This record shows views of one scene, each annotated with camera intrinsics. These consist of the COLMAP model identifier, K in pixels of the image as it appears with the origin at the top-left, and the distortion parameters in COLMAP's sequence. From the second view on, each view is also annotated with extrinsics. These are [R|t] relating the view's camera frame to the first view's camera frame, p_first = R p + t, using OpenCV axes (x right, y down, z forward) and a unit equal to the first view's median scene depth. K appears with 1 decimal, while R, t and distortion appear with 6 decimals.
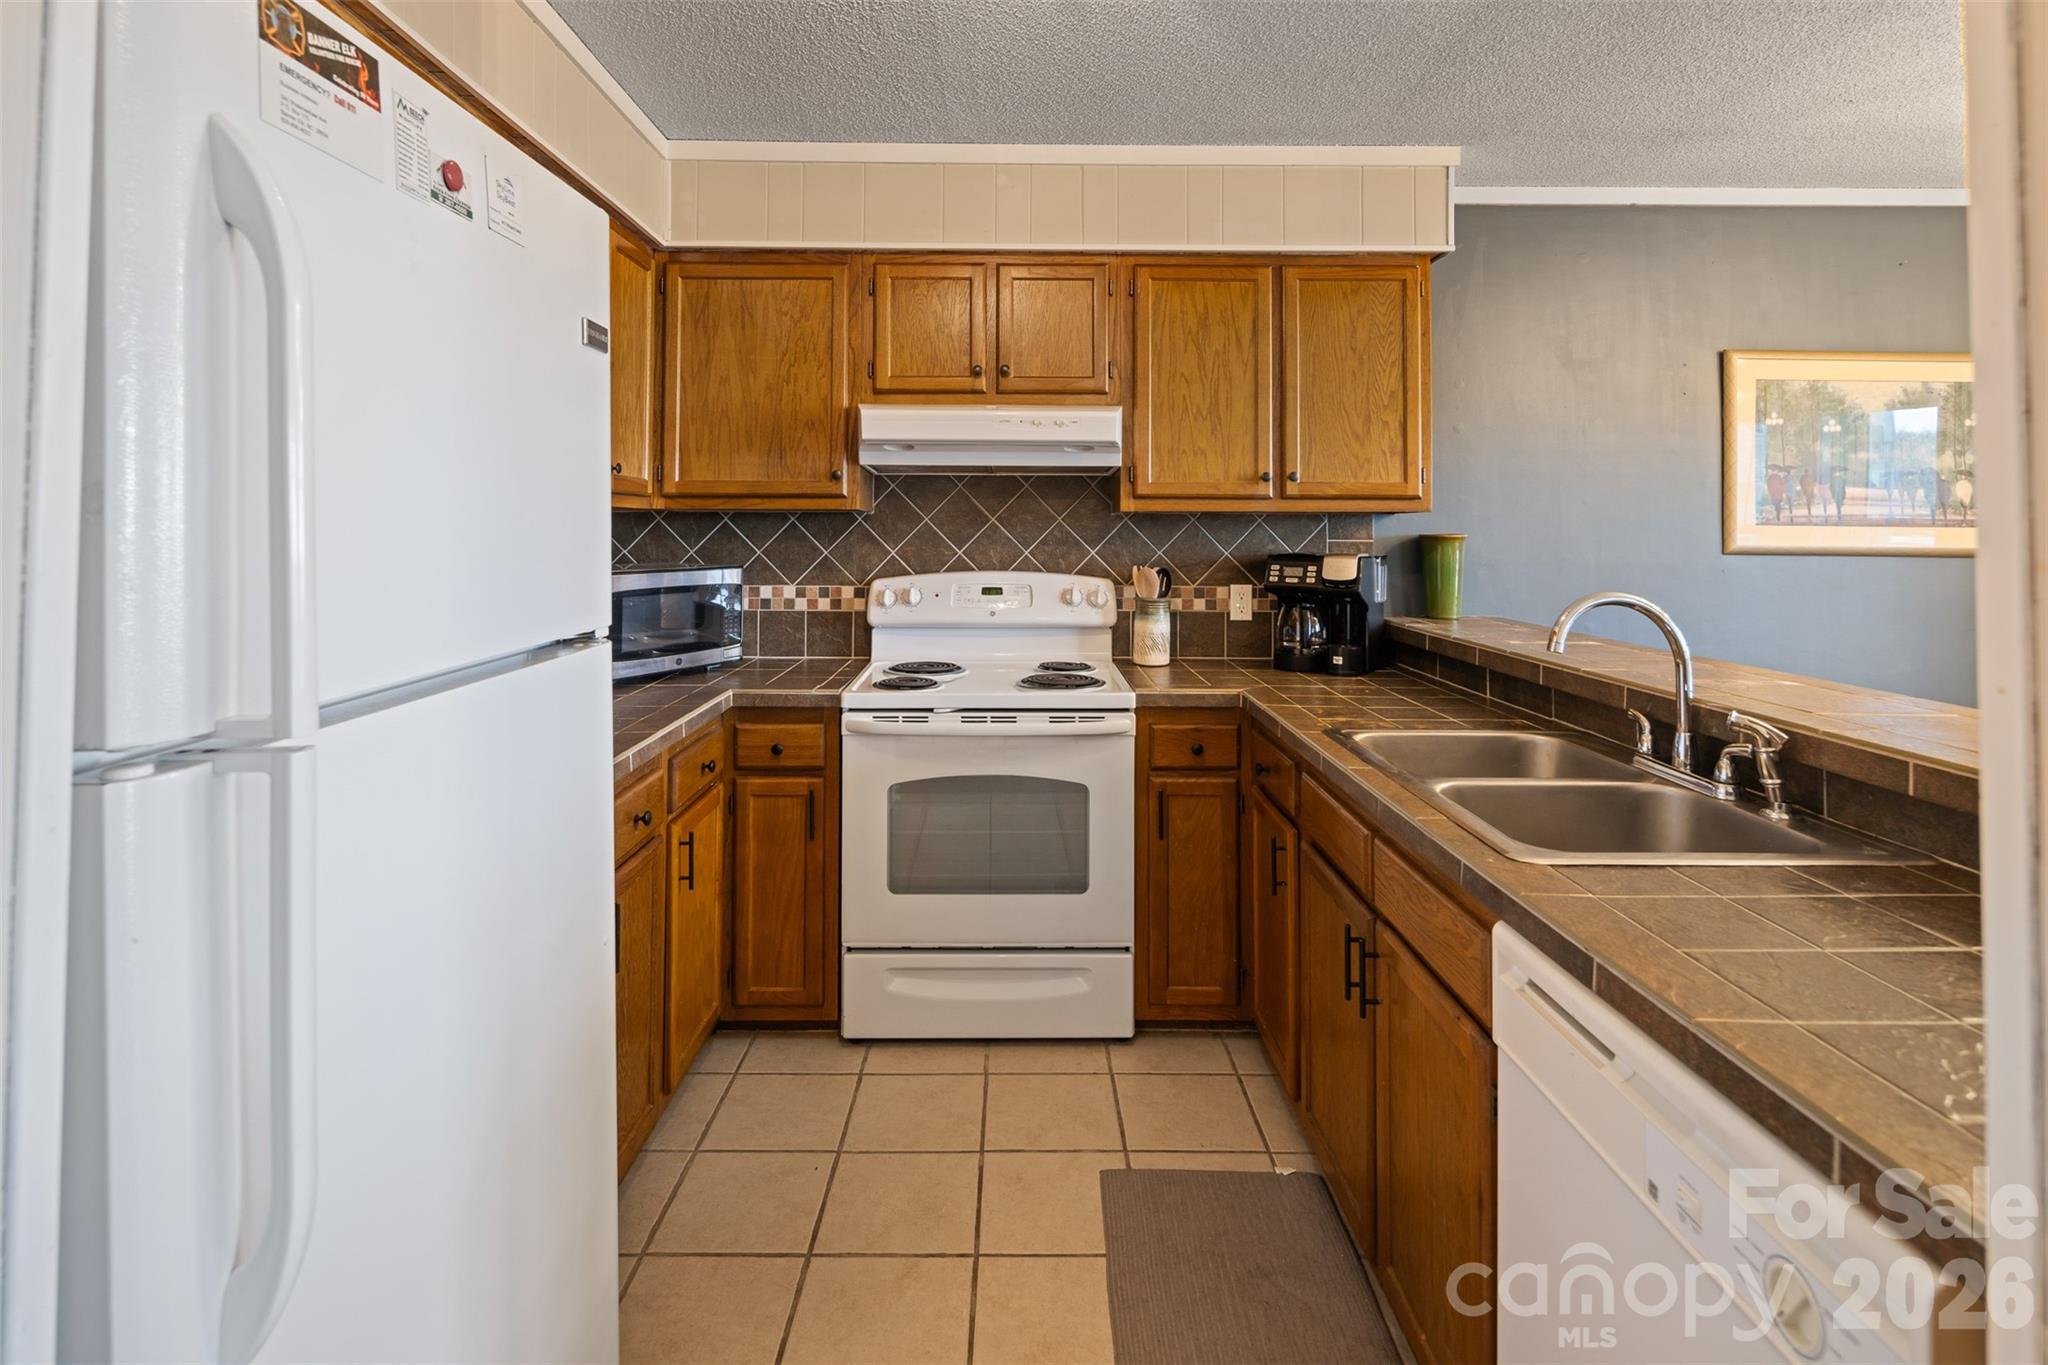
lens RADIAL K [[1076.9, 0, 1020.8], [0, 1076.9, 471.1], [0, 0, 1]] dist [0.026268, -0.000030]
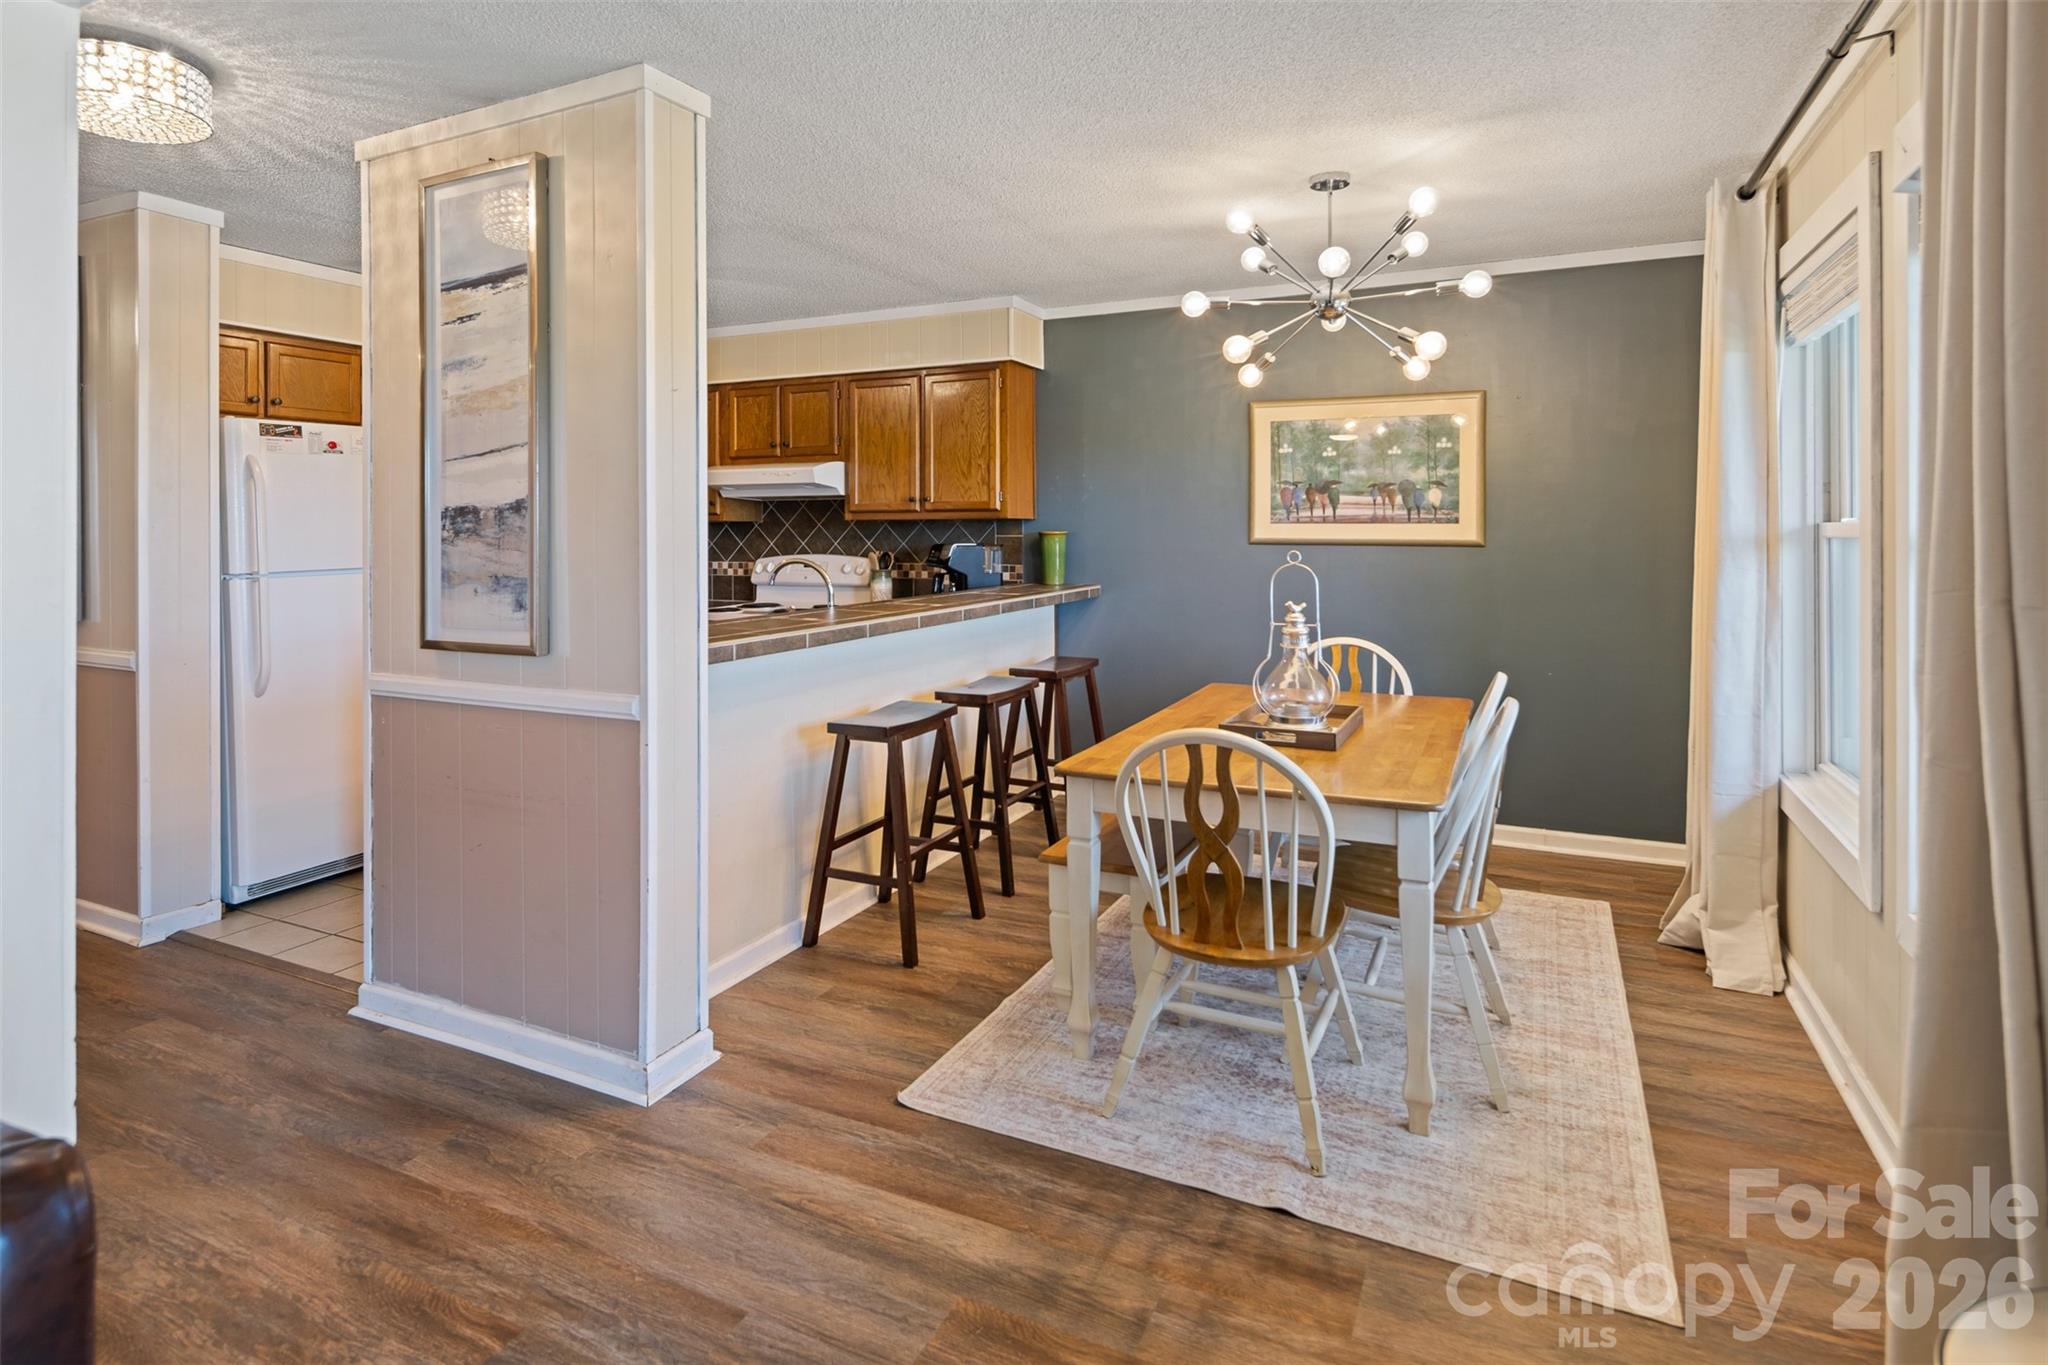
lens RADIAL K [[1027.4, 0, 987.0], [0, 1027.4, 546.7], [0, 0, 1]] dist [0.001044, 0.000523]
pose [[0.900263, -0.000675, -0.435346, 0.964200], [0.030222, 0.997683, 0.060949, -0.014451], [0.434297, -0.068027, 0.898197, -0.394750]]
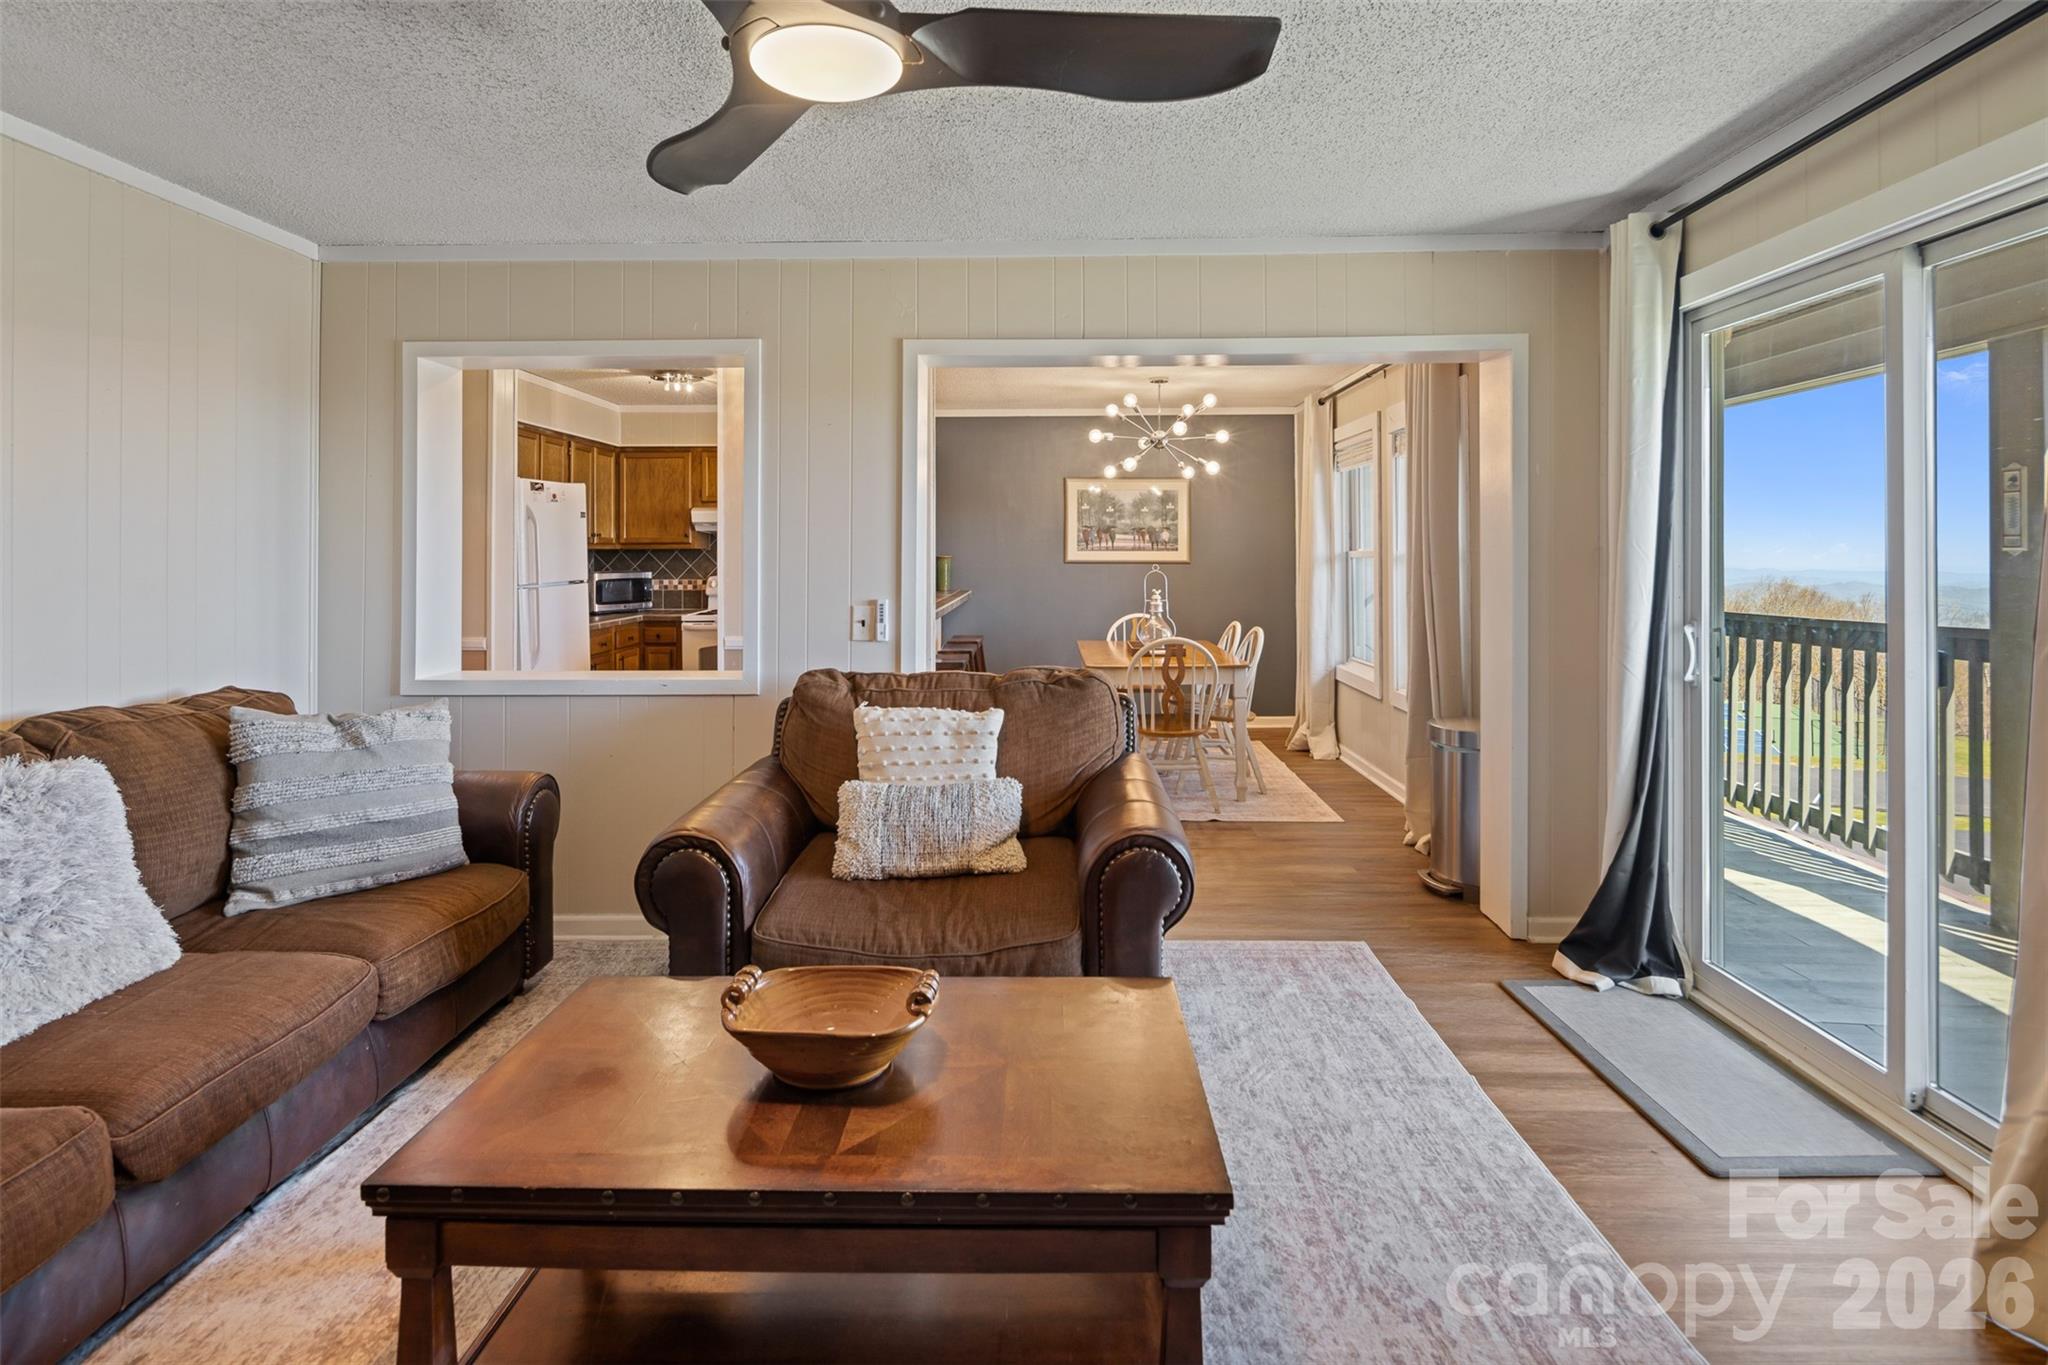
lens RADIAL K [[1011.5, 0, 1015.9], [0, 1011.5, 570.4], [0, 0, 1]] dist [-0.004303, -0.001331]
pose [[0.999914, -0.009485, -0.009110, 0.581200], [0.010073, 0.997713, 0.066842, -0.060736], [0.008455, -0.066928, 0.997722, -1.287365]]
